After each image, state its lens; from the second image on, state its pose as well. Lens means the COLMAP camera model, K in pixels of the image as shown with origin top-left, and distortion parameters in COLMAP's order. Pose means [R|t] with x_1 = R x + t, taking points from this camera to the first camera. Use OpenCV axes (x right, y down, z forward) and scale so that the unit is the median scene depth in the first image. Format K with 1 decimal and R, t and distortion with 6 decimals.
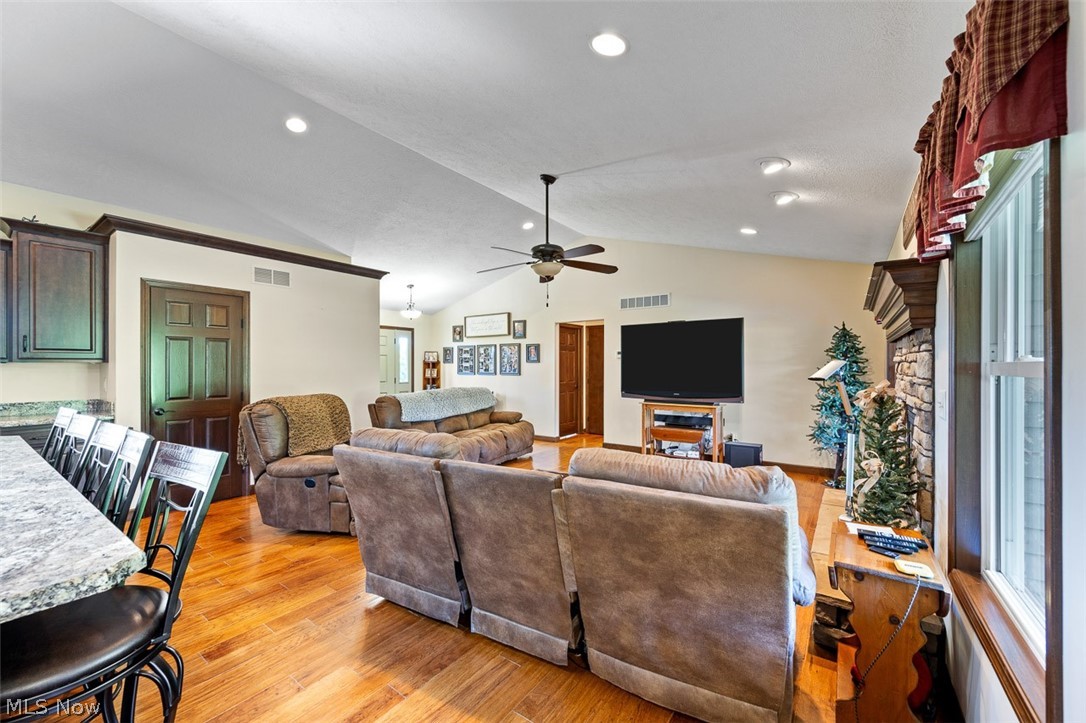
lens RADIAL K [[425.3, 0, 545.3], [0, 425.3, 365.5], [0, 0, 1]] dist [-0.000863, 0.000068]
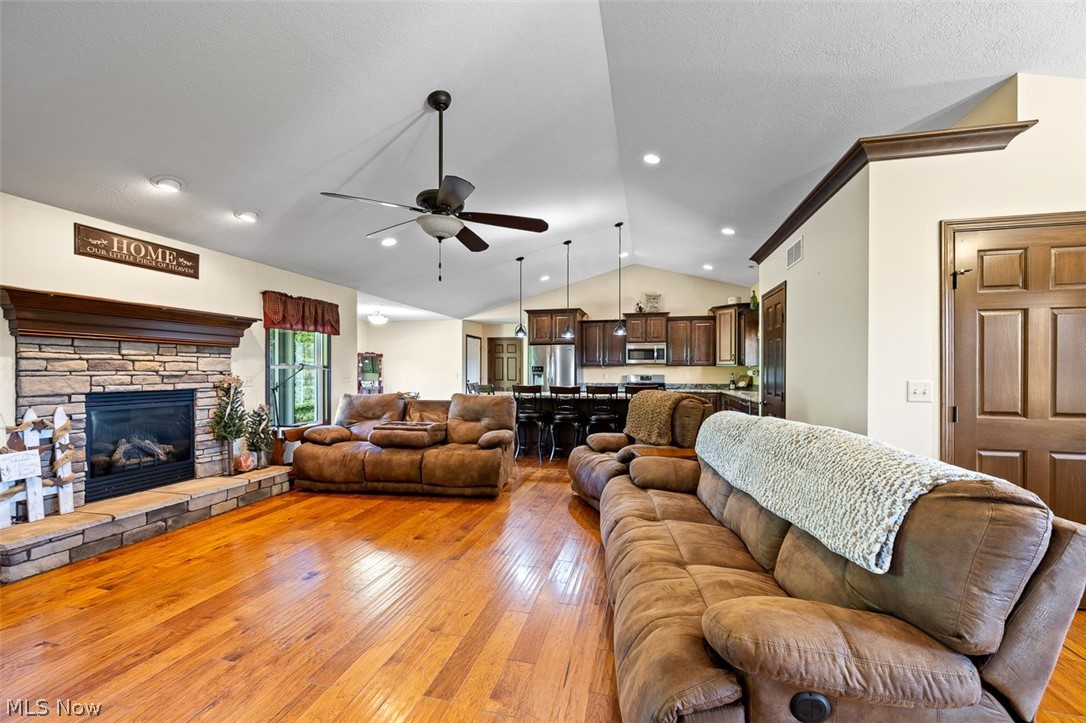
lens RADIAL K [[425.3, 0, 547.2], [0, 425.3, 372.2], [0, 0, 1]] dist [-0.000863, 0.000068]
pose [[-0.924574, 0.002420, -0.380995, 0.113405], [0.001731, 0.999996, 0.002153, 0.016342], [0.380999, 0.001331, -0.924575, 1.714977]]
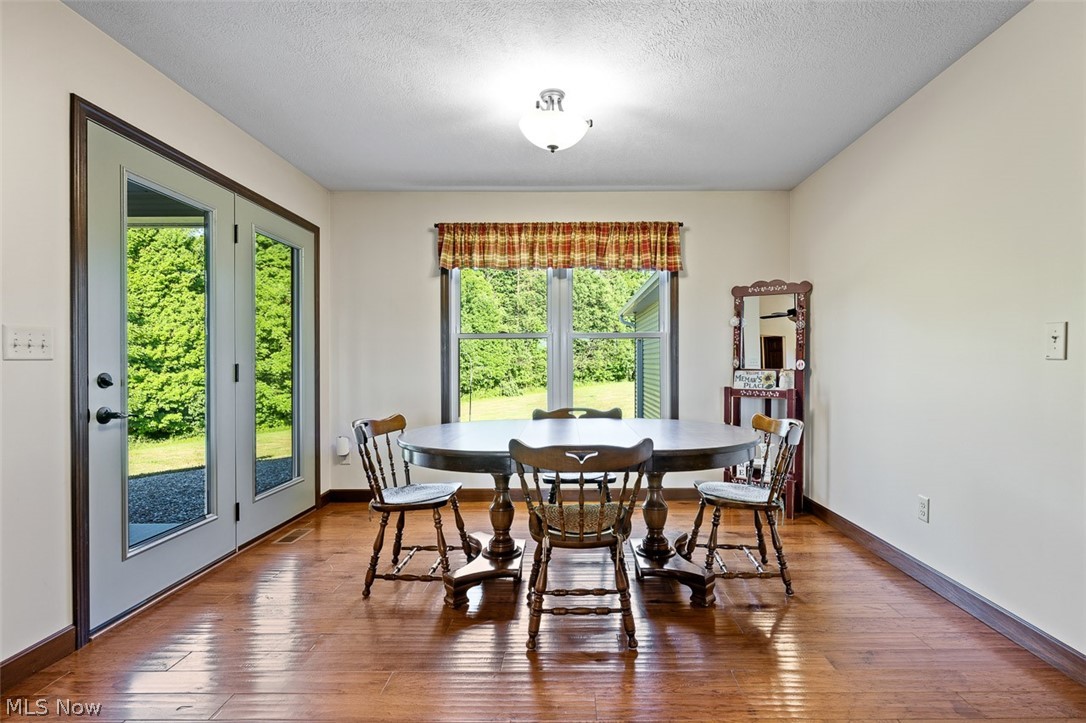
lens RADIAL K [[528.1, 0, 571.6], [0, 528.1, 362.0], [0, 0, 1]] dist [0.001095, -0.000741]
pose [[-0.581985, 0.005125, 0.813184, -0.440040], [0.003562, 0.999987, -0.003753, 0.056707], [-0.813192, 0.000713, -0.581995, -0.039229]]
